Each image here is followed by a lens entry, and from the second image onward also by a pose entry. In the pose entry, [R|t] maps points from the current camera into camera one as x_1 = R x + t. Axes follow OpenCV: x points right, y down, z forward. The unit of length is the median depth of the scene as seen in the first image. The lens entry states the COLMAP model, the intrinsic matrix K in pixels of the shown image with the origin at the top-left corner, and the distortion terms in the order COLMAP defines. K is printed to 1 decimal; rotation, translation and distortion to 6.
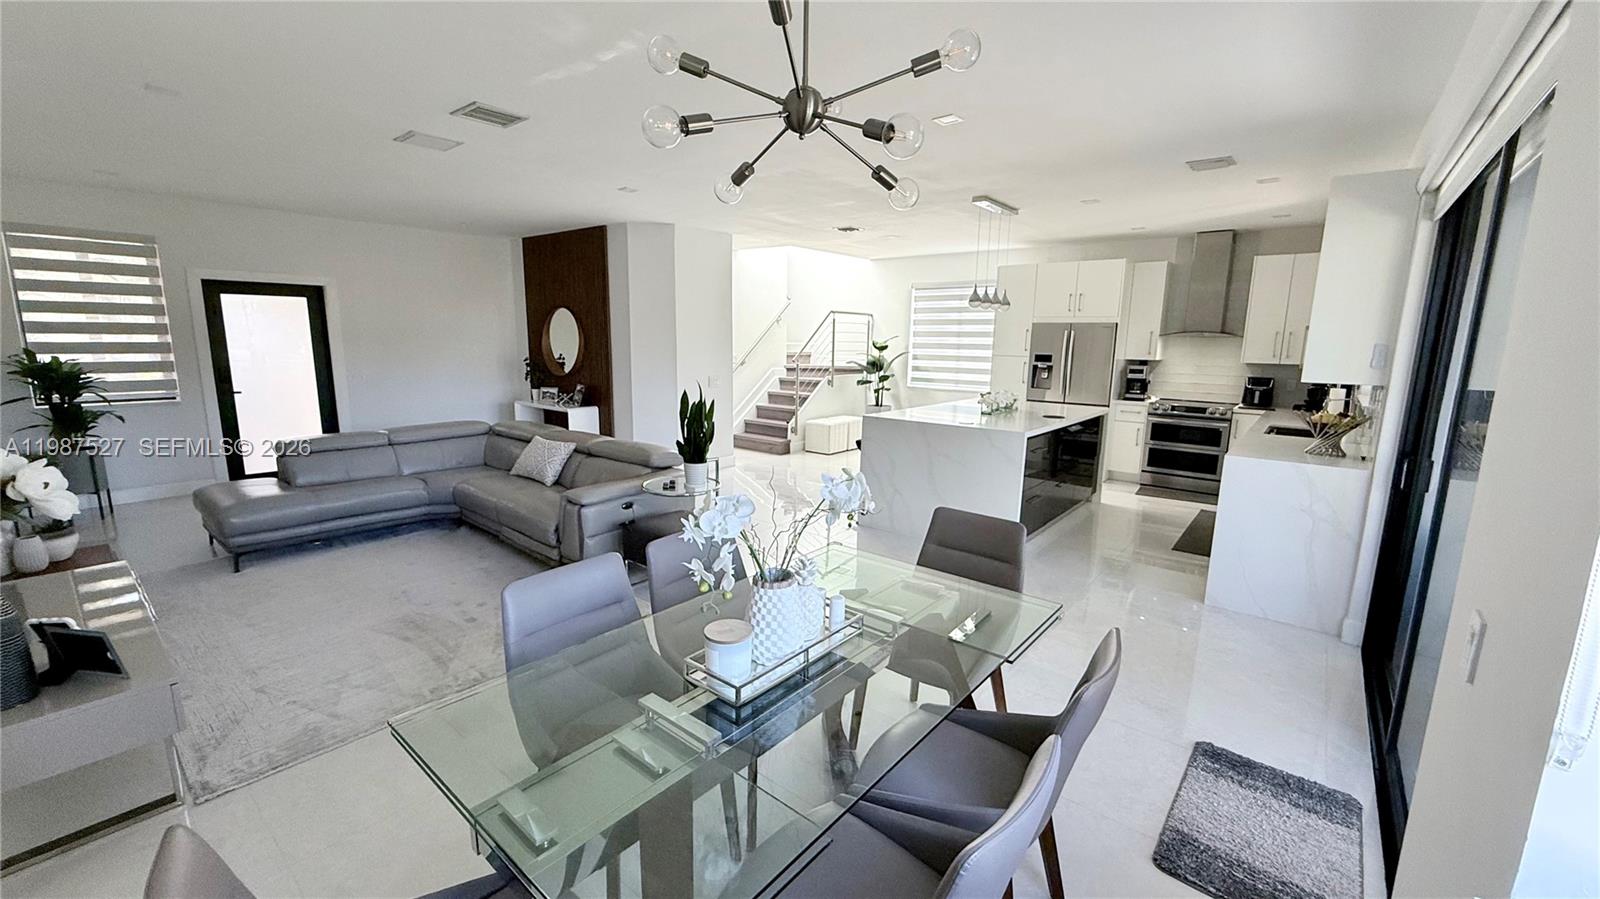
lens RADIAL K [[638.8, 0, 796.7], [0, 638.8, 452.3], [0, 0, 1]] dist [0.000379, 0.000259]
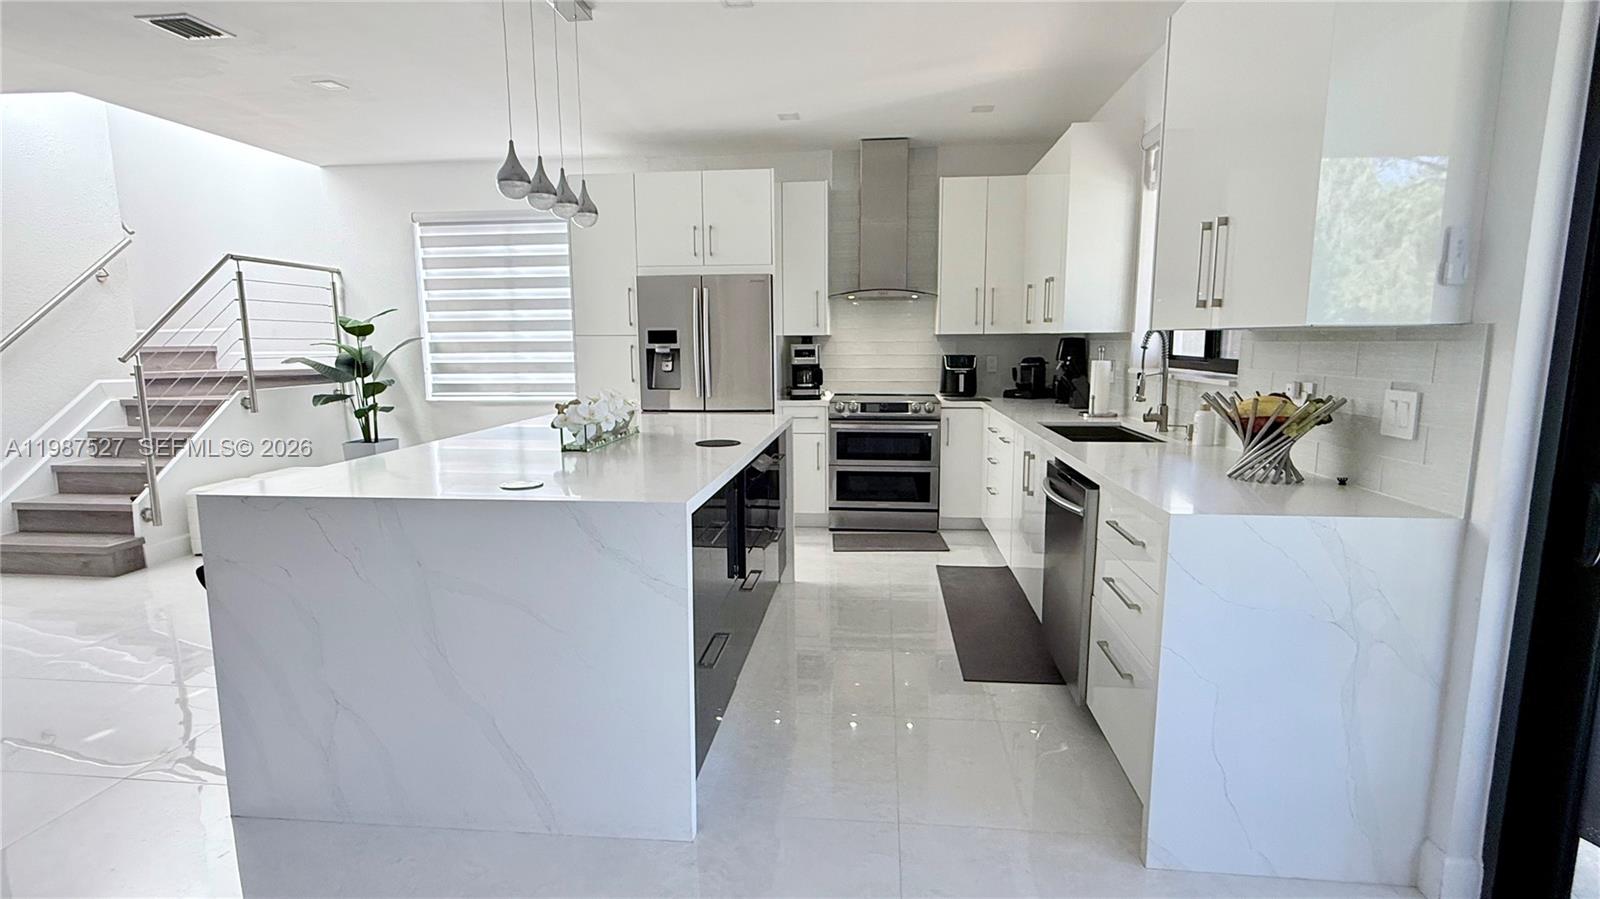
lens RADIAL K [[759.3, 0, 800.0], [0, 759.3, 449.5], [0, 0, 1]] dist [0.001849, 0.000505]
pose [[0.836181, -0.099675, 0.539319, 0.108891], [0.116839, 0.993148, 0.002398, -0.032906], [-0.535863, 0.061009, 0.842098, 0.358595]]
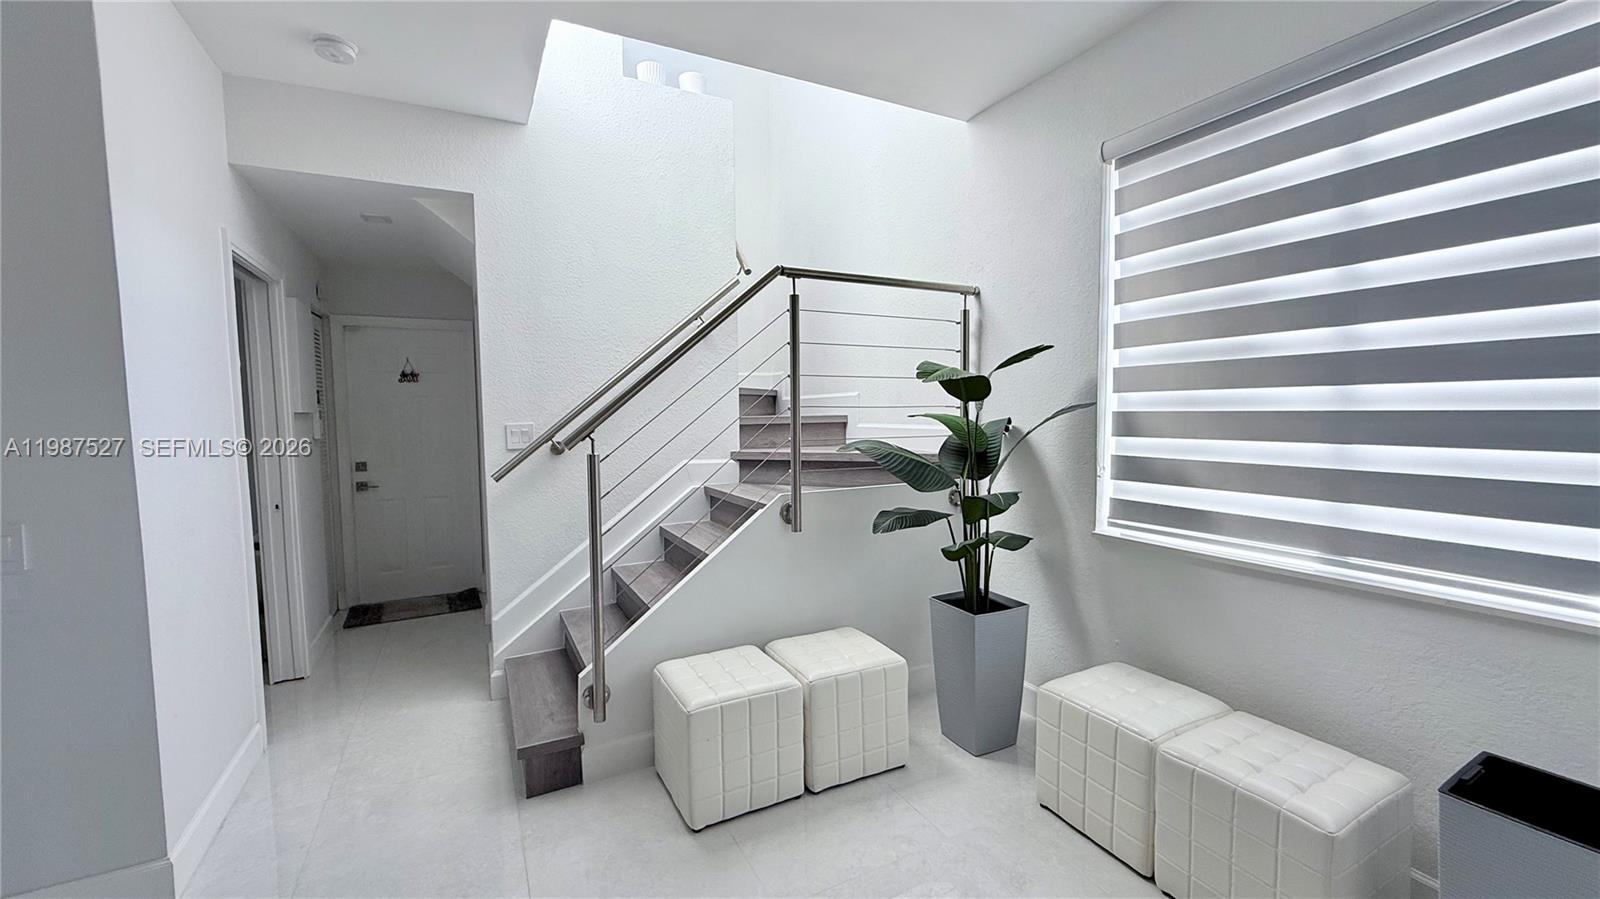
lens RADIAL K [[638.8, 0, 796.7], [0, 638.8, 452.3], [0, 0, 1]] dist [0.000379, 0.000259]
pose [[0.917153, -0.001713, -0.398531, 0.211100], [-0.043542, 0.993574, -0.104476, -0.132799], [0.396149, 0.113173, 0.911185, 0.906888]]
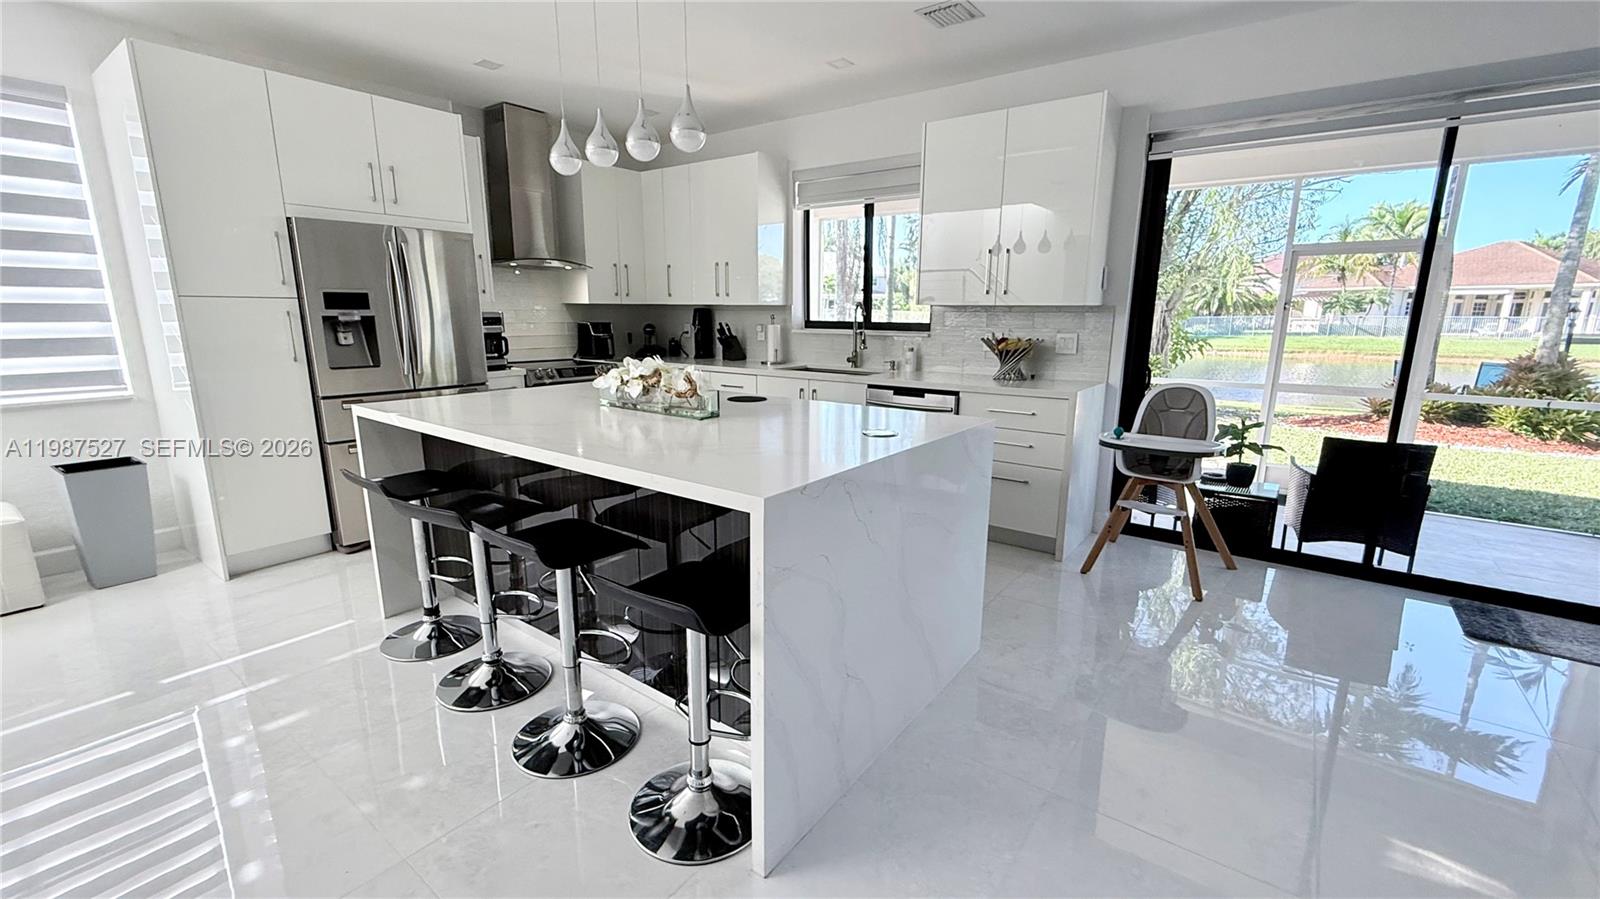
lens RADIAL K [[666.8, 0, 800.0], [0, 666.8, 449.5], [0, 0, 1]] dist [-0.001285, -0.000033]
pose [[-0.045832, -0.219736, 0.974482, -0.109616], [0.172114, 0.959182, 0.224381, -0.095500], [-0.984010, 0.178006, -0.006141, 0.696785]]
